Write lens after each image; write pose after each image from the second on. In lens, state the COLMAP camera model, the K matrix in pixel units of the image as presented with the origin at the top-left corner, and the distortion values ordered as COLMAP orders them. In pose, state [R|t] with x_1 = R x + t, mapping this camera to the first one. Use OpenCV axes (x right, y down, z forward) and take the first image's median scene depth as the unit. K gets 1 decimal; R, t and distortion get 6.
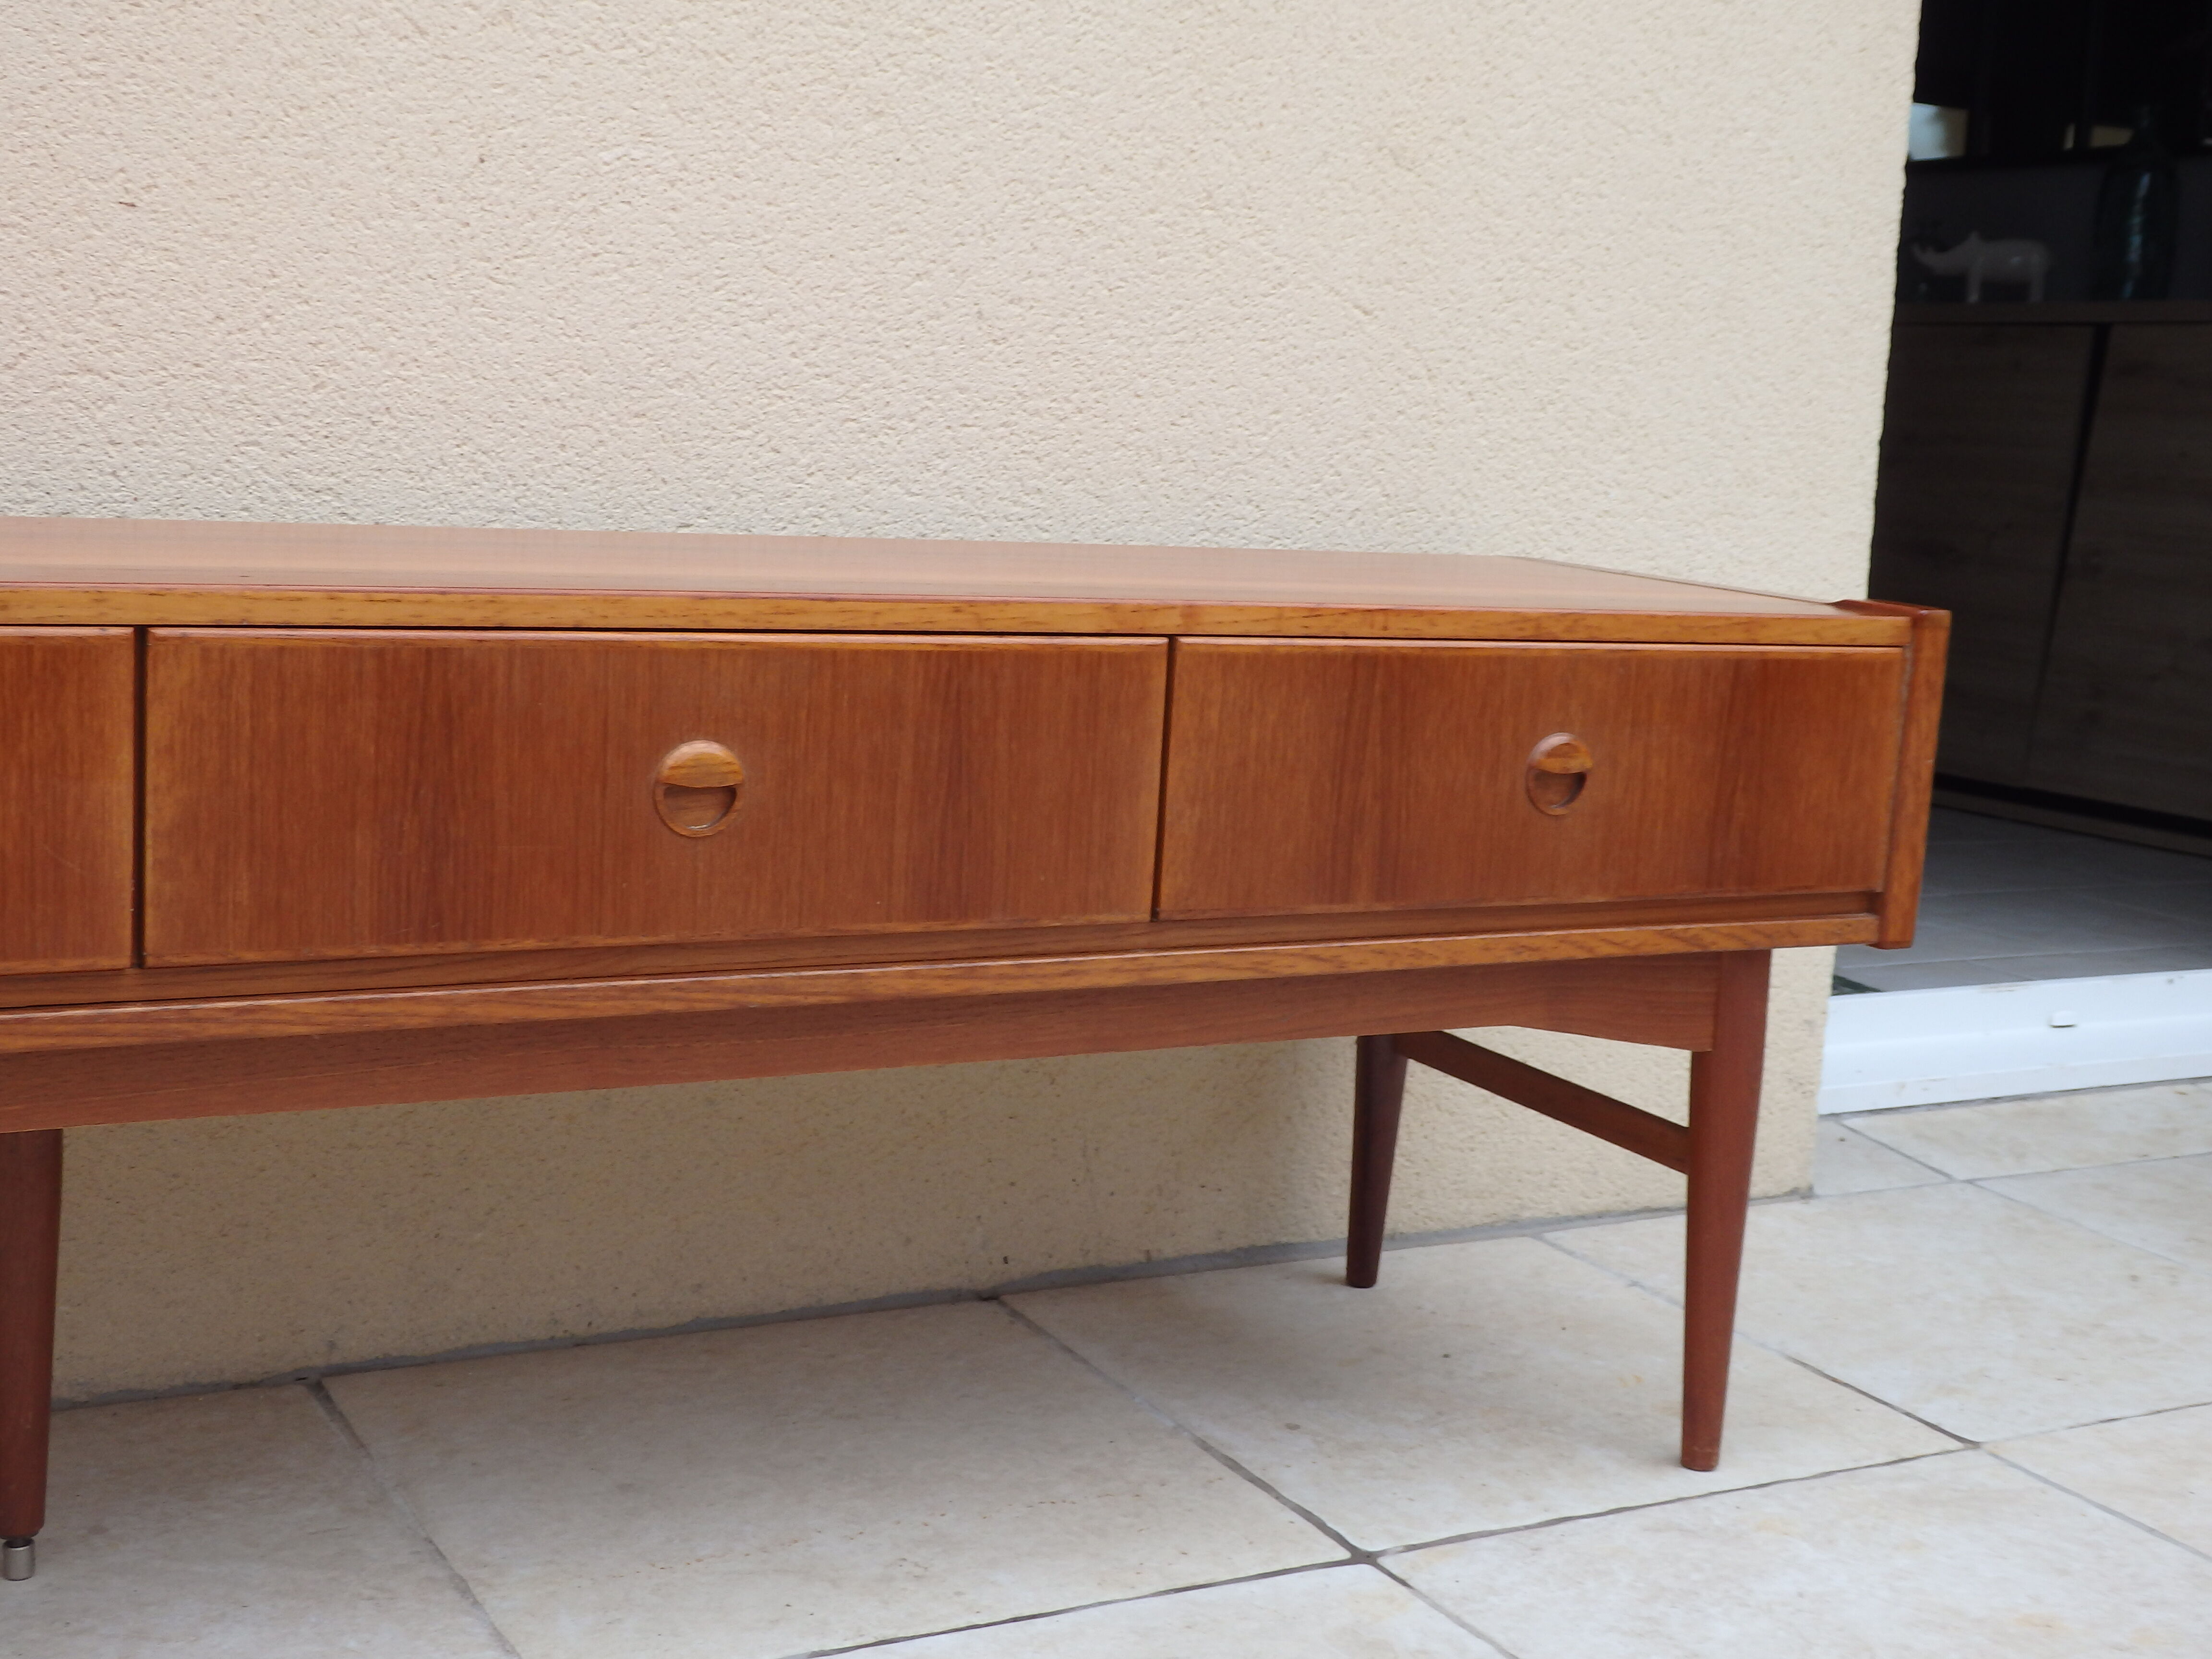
lens RADIAL K [[2861.7, 0, 1106.0], [0, 2861.7, 824.0], [0, 0, 1]] dist [-0.008051, 0.000000]
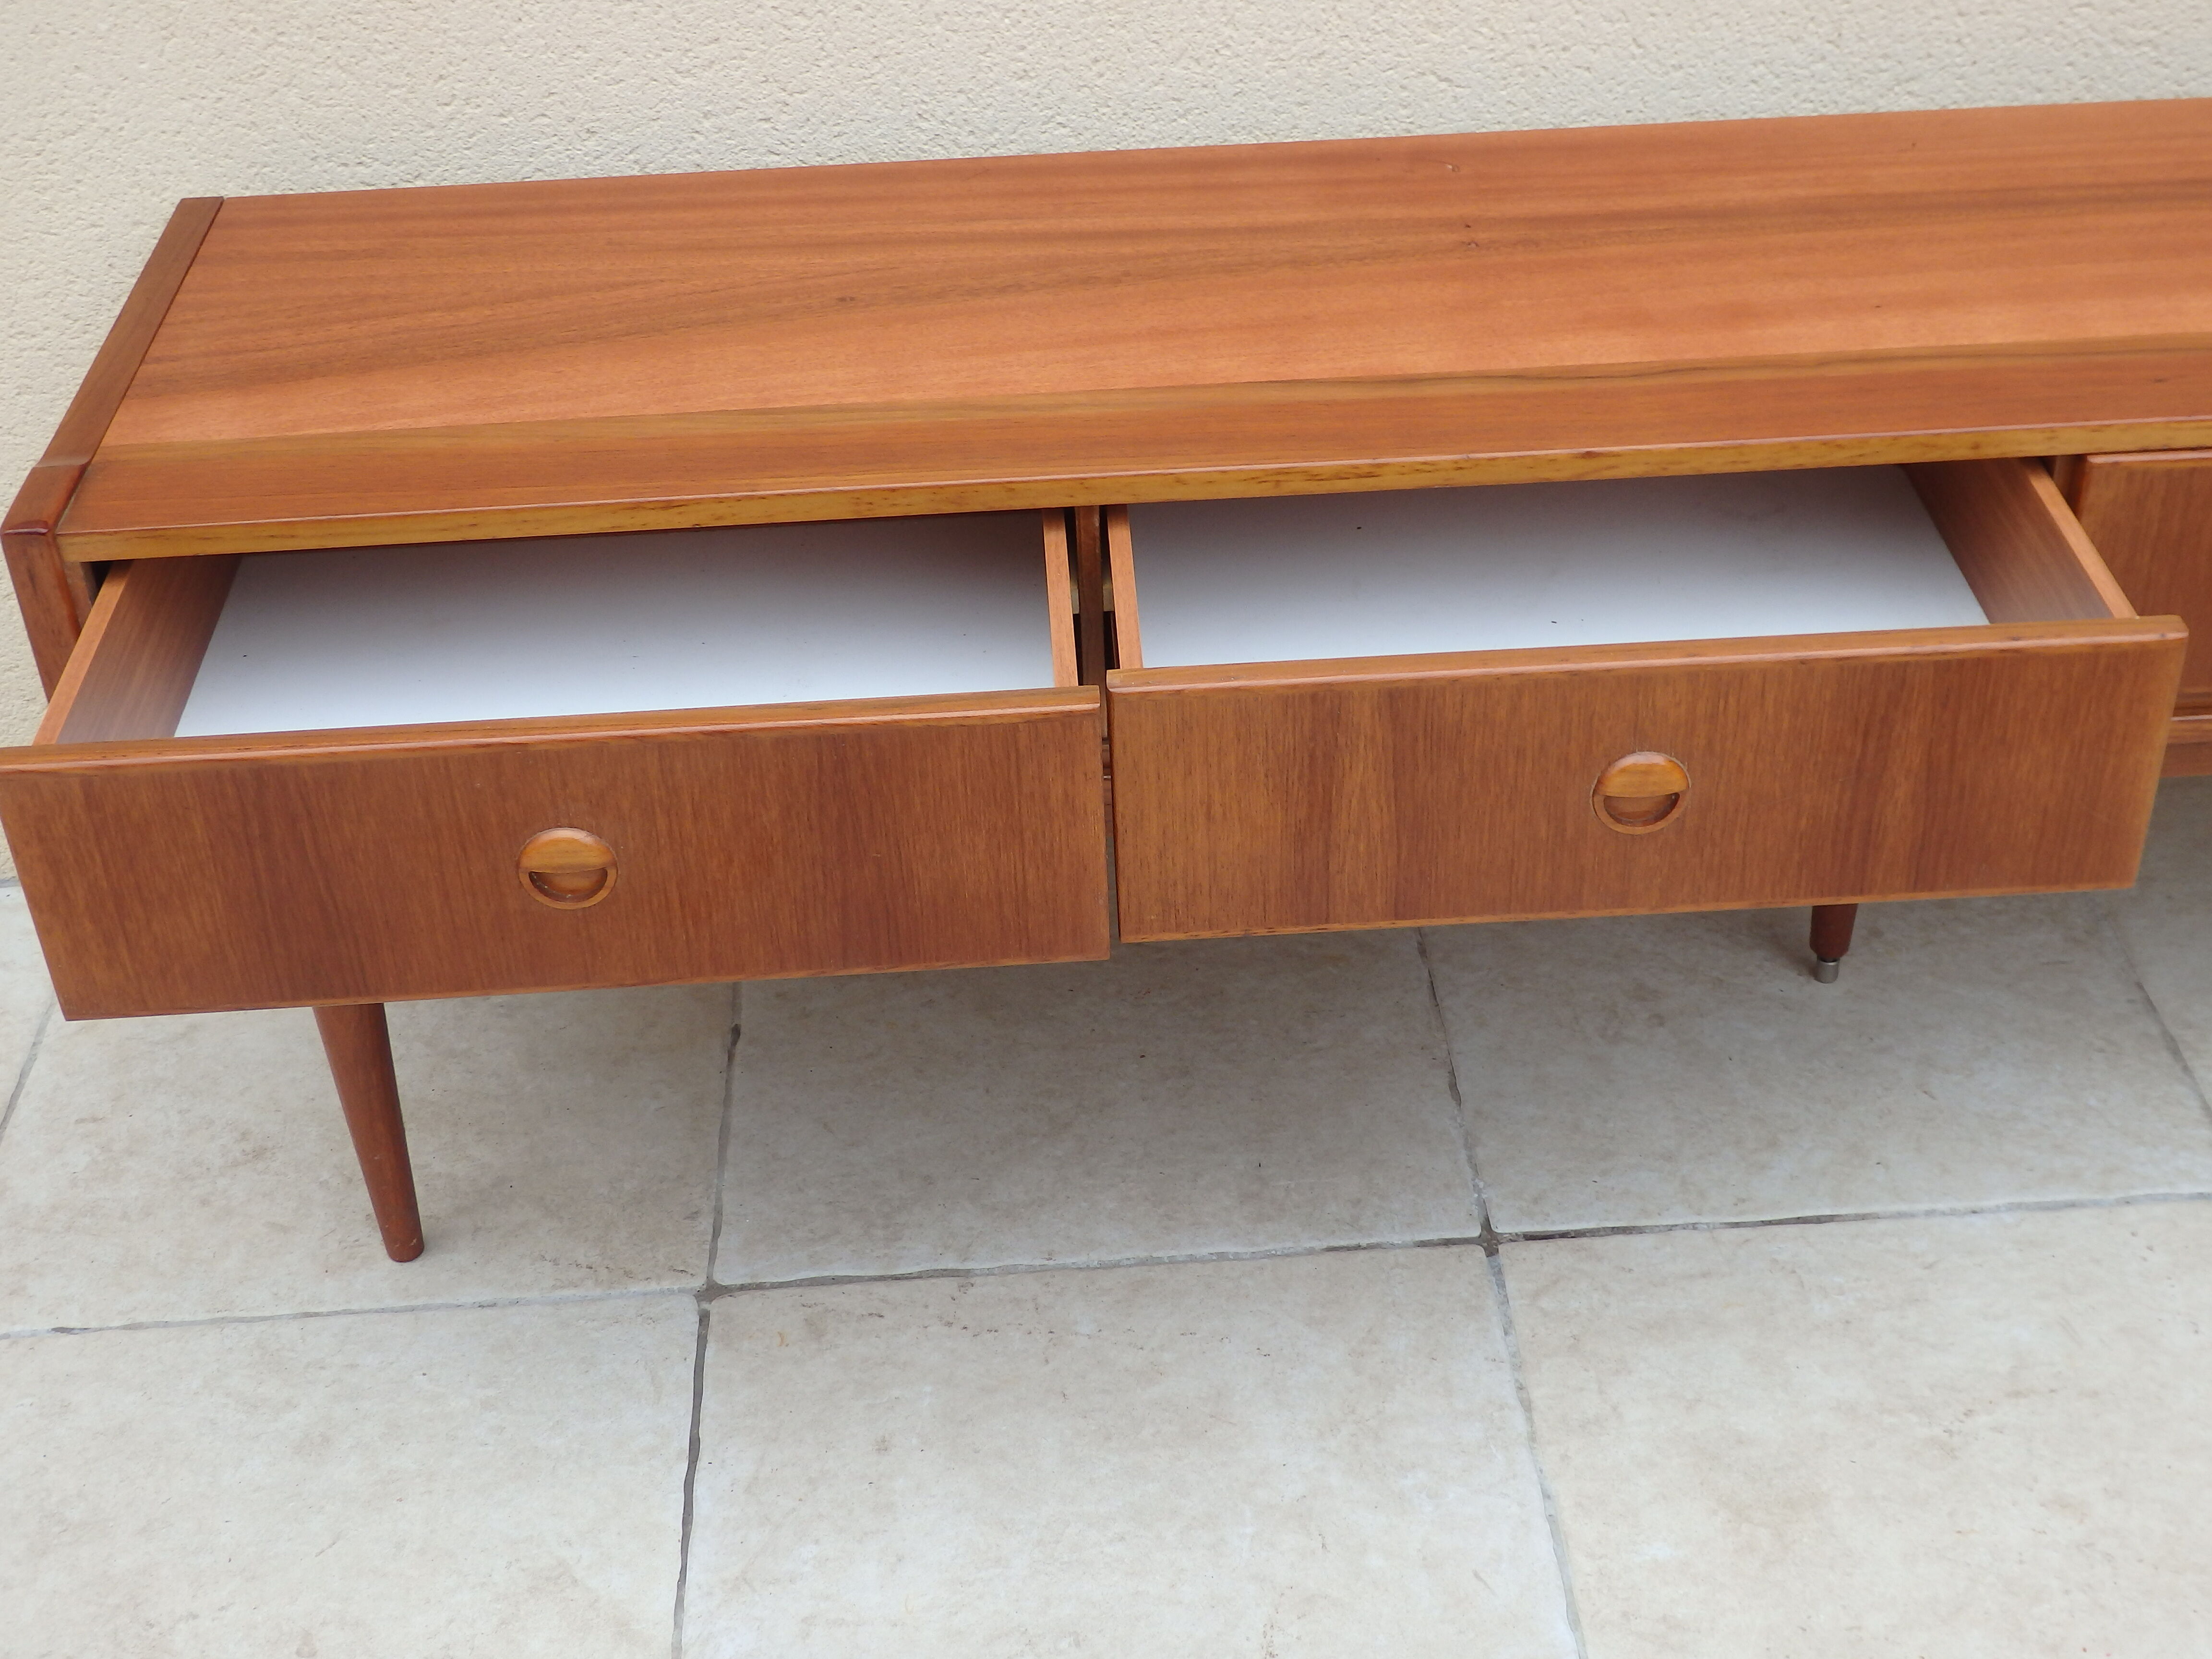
lens RADIAL K [[2861.7, 0, 1159.0], [0, 2861.7, 854.5], [0, 0, 1]] dist [-0.008051, 0.000000]
pose [[0.903181, 0.180816, -0.389319, -0.138923], [0.014775, 0.893322, 0.449174, -0.338865], [0.429005, -0.411438, 0.804160, -0.144496]]
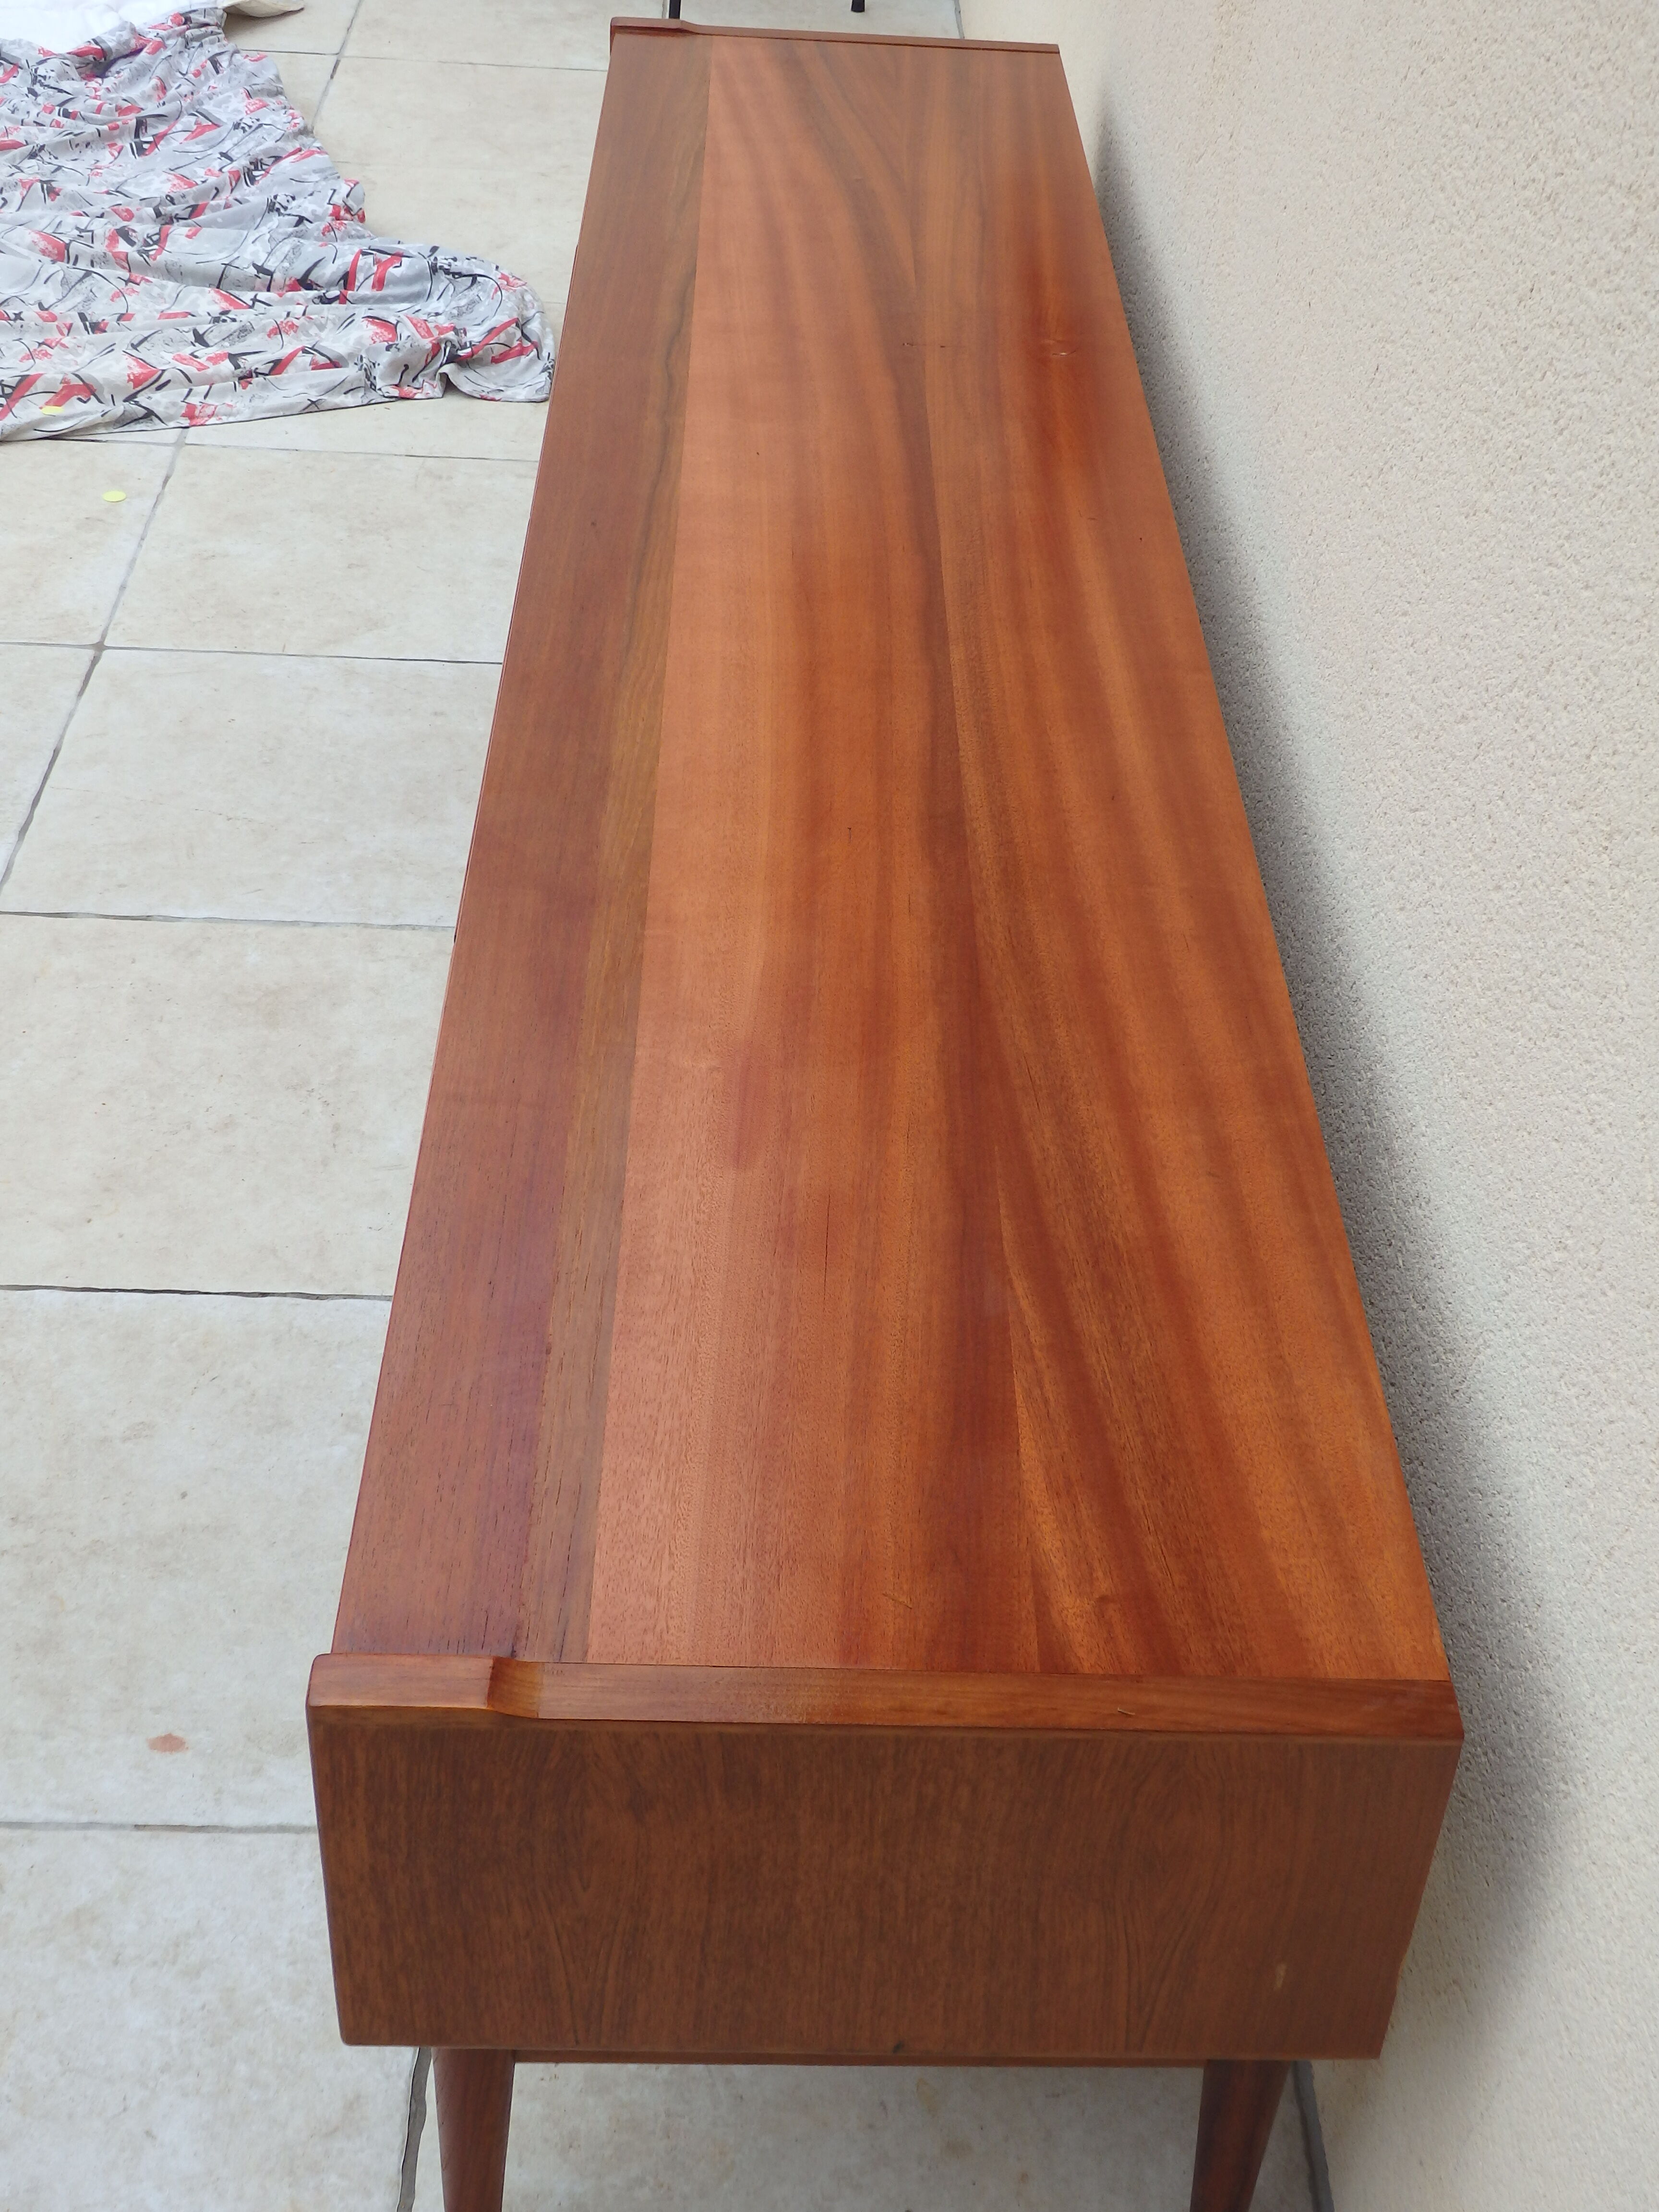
lens RADIAL K [[2861.7, 0, 829.1], [0, 2861.7, 1106.1], [0, 0, 1]] dist [-0.008051, 0.000000]
pose [[-0.455220, 0.455283, -0.765175, 0.660509], [-0.218338, 0.776062, 0.591656, -0.548988], [0.863194, 0.436400, -0.253873, 1.207404]]
